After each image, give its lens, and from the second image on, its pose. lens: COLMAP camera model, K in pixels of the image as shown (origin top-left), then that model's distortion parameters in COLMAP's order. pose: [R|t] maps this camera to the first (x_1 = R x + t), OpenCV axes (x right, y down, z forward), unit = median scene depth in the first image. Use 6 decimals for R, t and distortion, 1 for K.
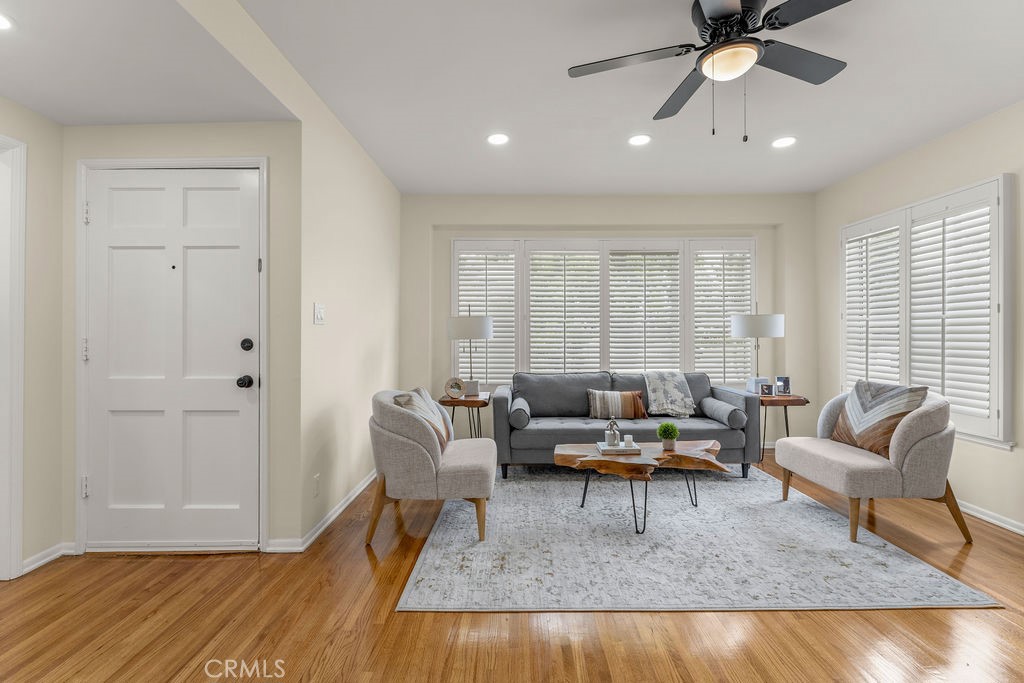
lens RADIAL K [[444.8, 0, 514.0], [0, 444.8, 333.5], [0, 0, 1]] dist [-0.003311, -0.000131]
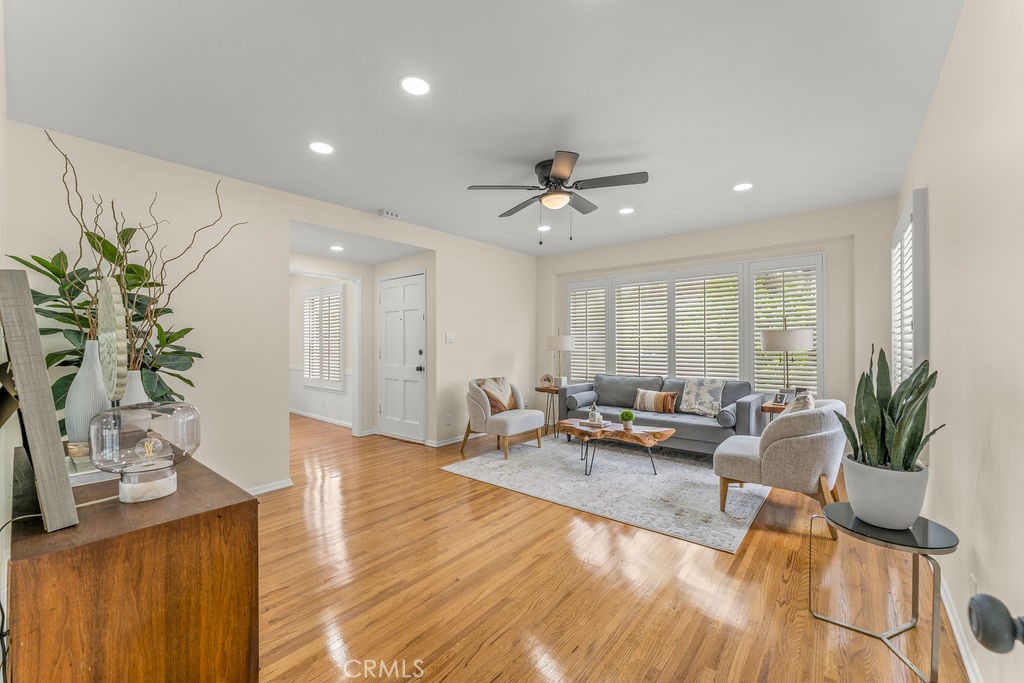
lens RADIAL K [[407.0, 0, 512.0], [0, 407.0, 341.5], [0, 0, 1]] dist [0.002092, 0.000109]
pose [[0.770030, -0.005557, -0.637984, 0.949475], [0.002456, 0.999980, -0.005745, -0.013908], [0.638003, 0.002857, 0.770028, -0.263800]]
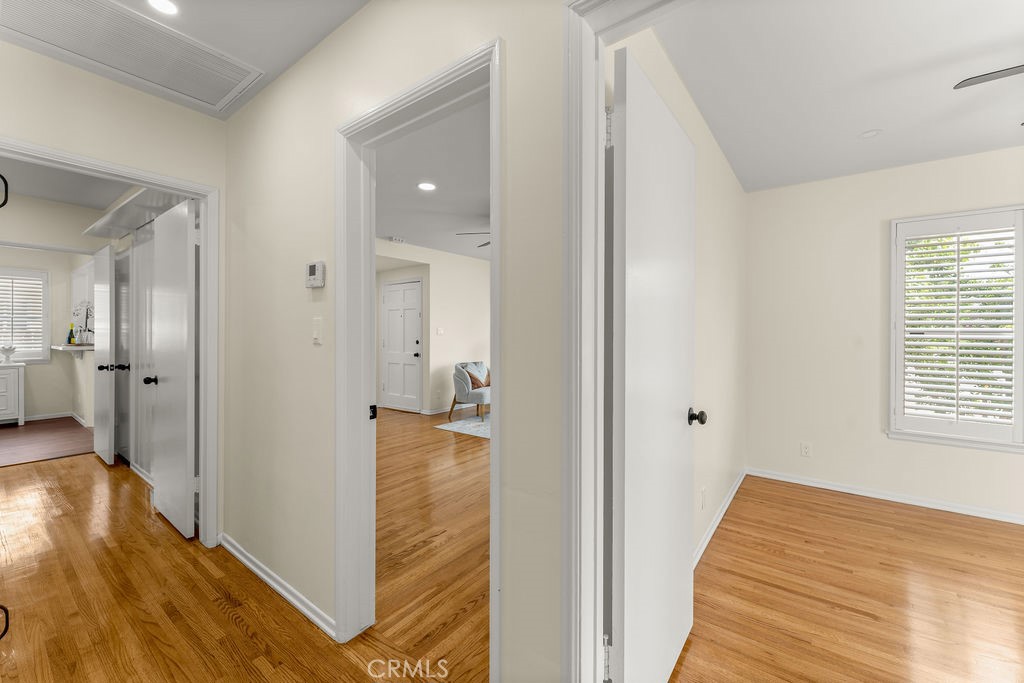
lens RADIAL K [[413.6, 0, 516.4], [0, 413.6, 338.2], [0, 0, 1]] dist [-0.001945, -0.000204]
pose [[0.801228, 0.005993, -0.598329, 1.358532], [-0.003044, 0.999978, 0.005940, -0.016333], [0.598352, -0.002938, 0.801228, -0.692043]]
